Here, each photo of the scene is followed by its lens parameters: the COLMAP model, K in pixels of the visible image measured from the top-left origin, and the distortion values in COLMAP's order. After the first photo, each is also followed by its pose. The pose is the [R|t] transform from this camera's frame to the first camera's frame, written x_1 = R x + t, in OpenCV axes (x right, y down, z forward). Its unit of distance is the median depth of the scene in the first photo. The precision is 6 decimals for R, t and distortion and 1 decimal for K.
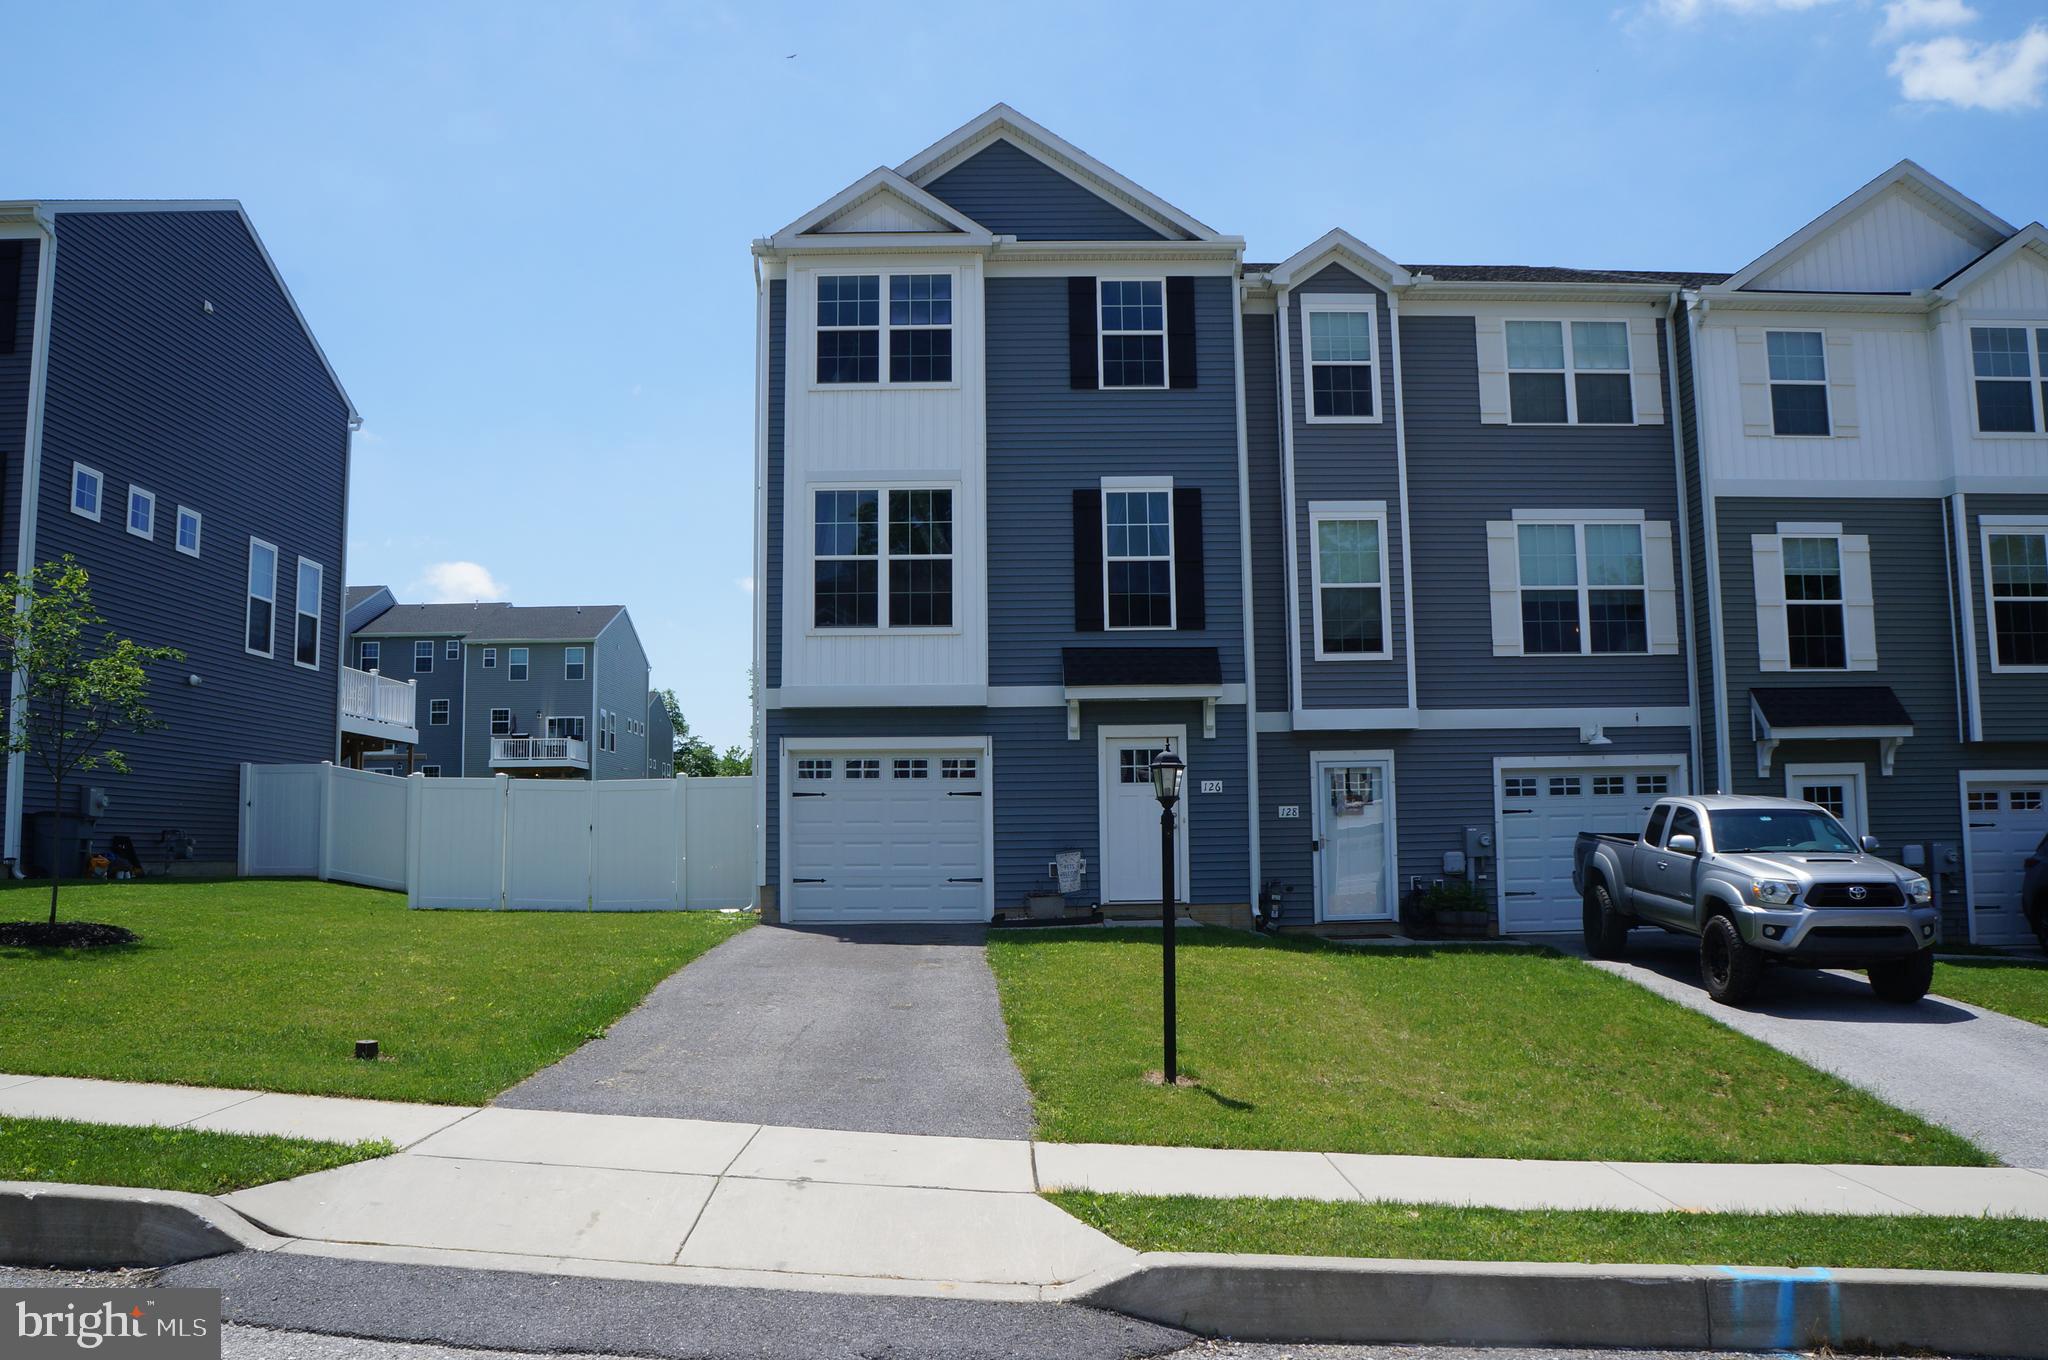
lens RADIAL K [[1628.2, 0, 1032.2], [0, 1628.2, 688.1], [0, 0, 1]] dist [-0.166596, 0.127429]
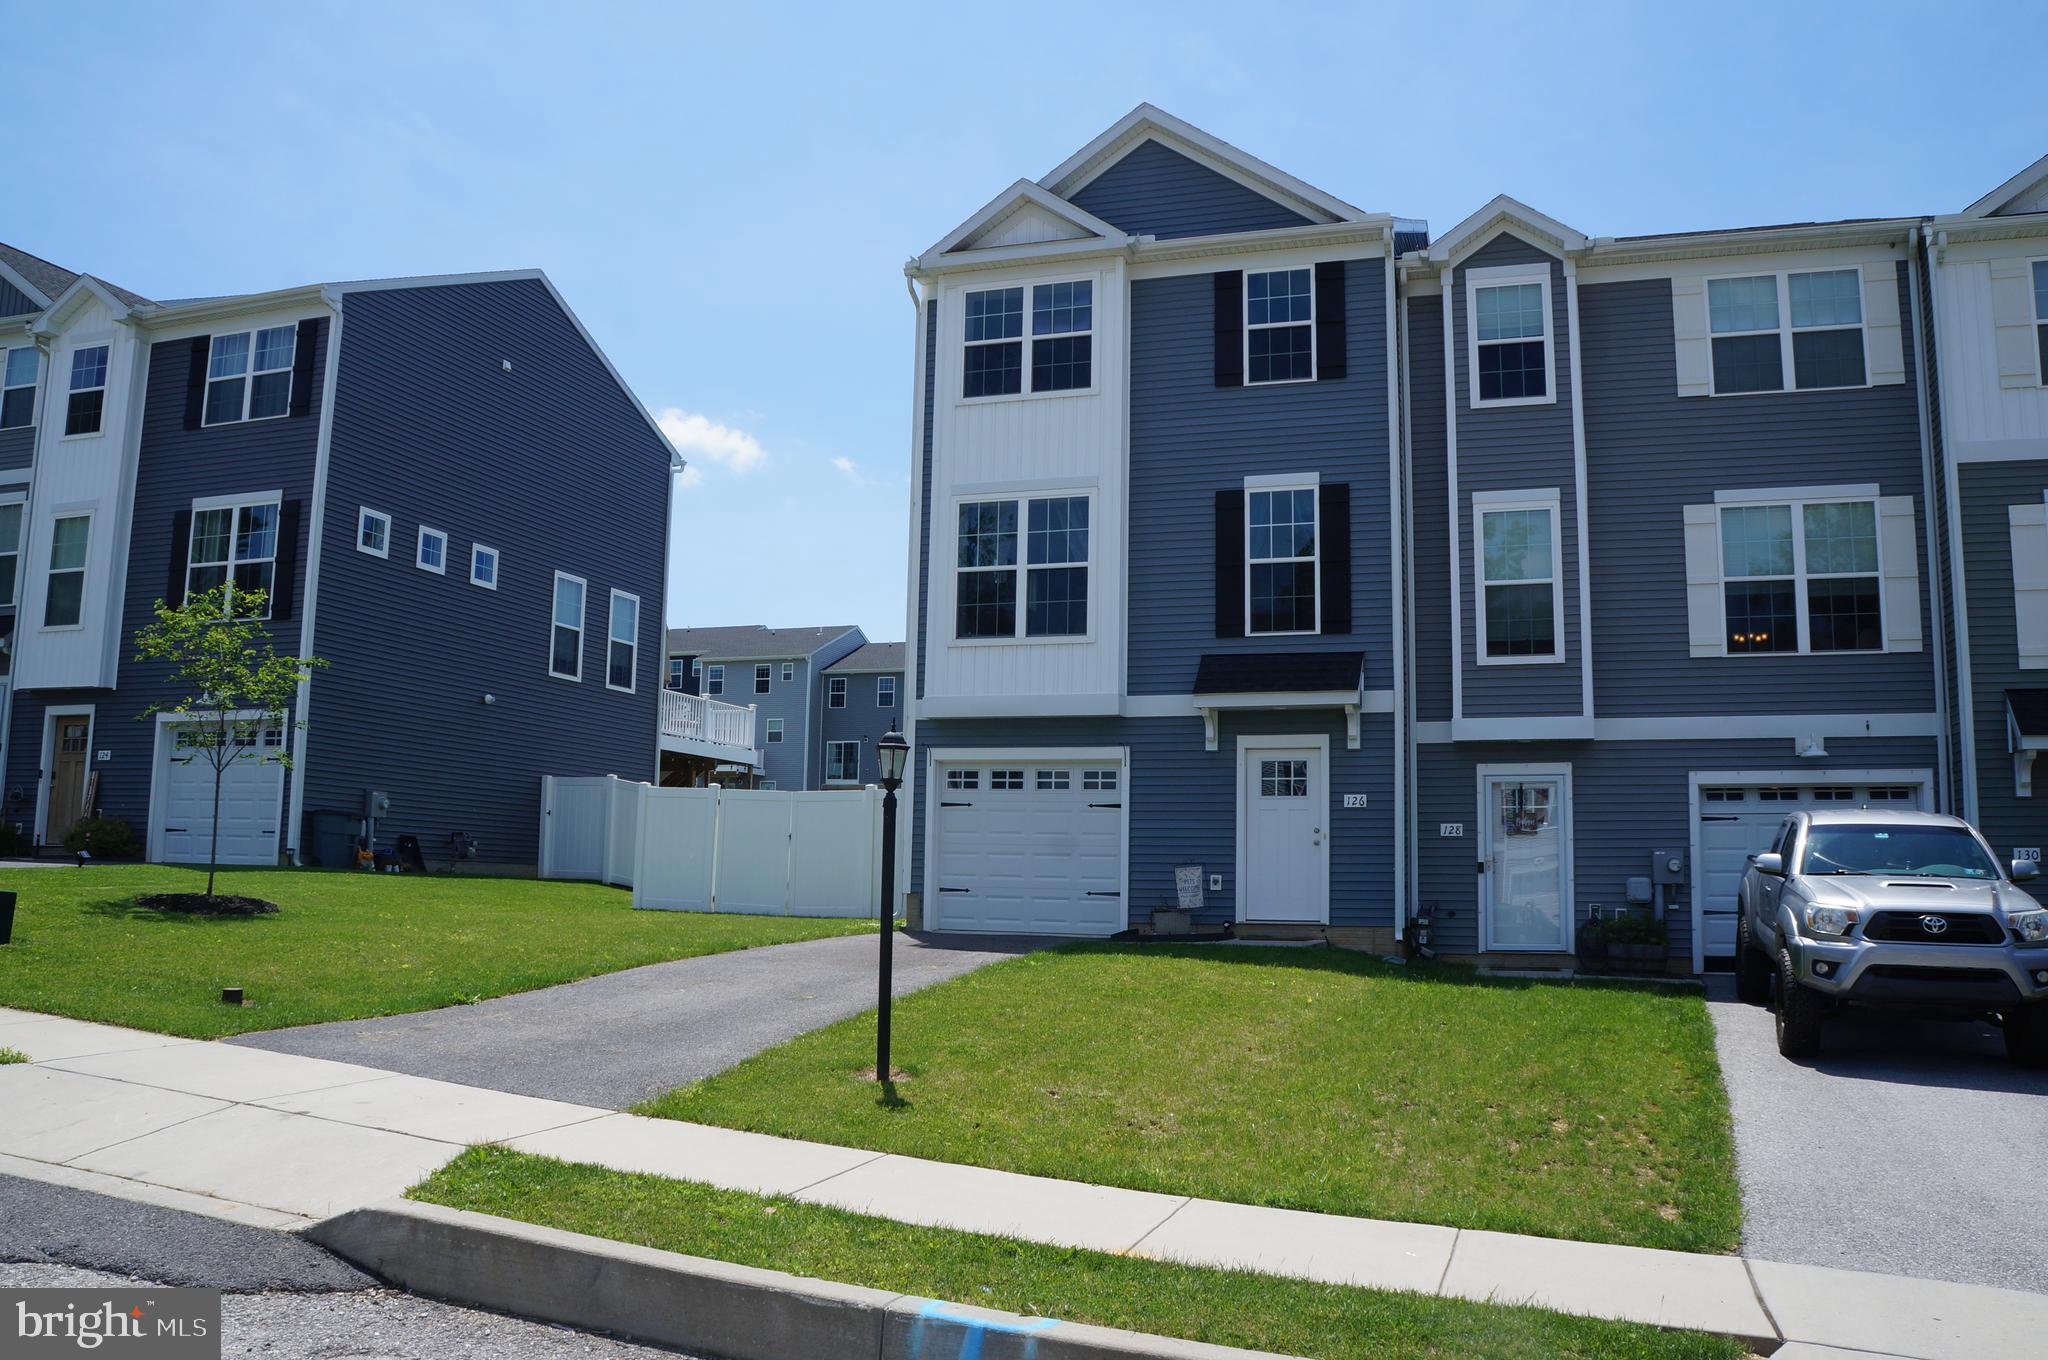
lens RADIAL K [[1628.2, 0, 1042.6], [0, 1628.2, 682.2], [0, 0, 1]] dist [-0.166596, 0.127429]
pose [[0.945777, -0.011124, -0.324625, 0.238735], [0.001952, 0.999590, -0.028566, 0.018446], [0.324810, 0.026383, 0.945411, 0.060004]]
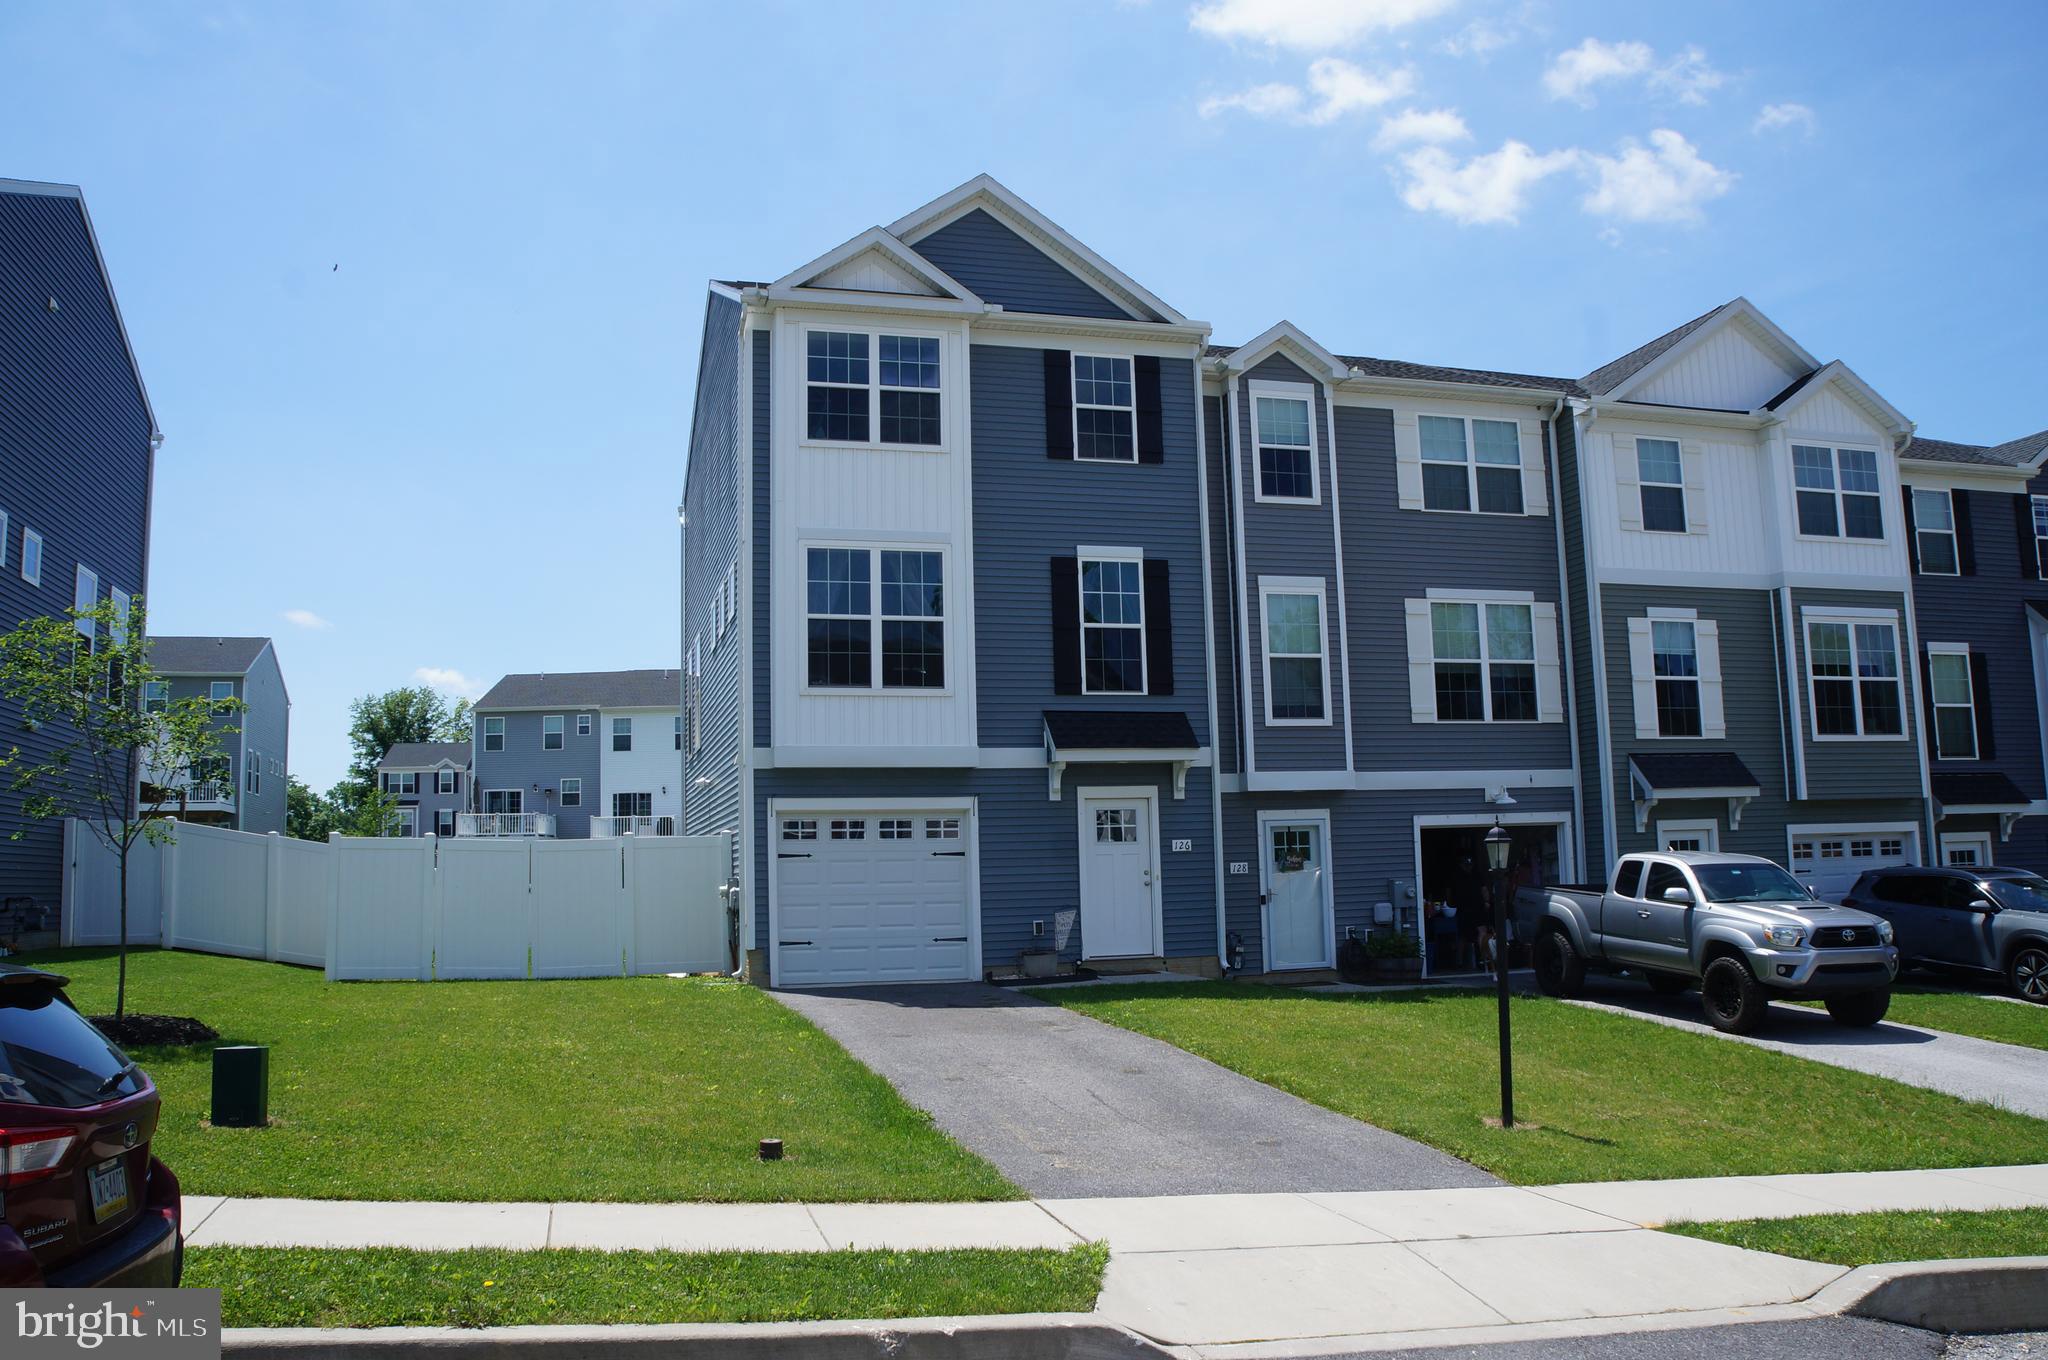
lens RADIAL K [[1628.2, 0, 1027.2], [0, 1628.2, 682.6], [0, 0, 1]] dist [-0.166596, 0.127429]
pose [[0.965369, 0.019336, 0.260172, -0.255705], [-0.011977, 0.999483, -0.029839, -0.011512], [-0.260614, 0.025690, 0.965101, 0.012451]]
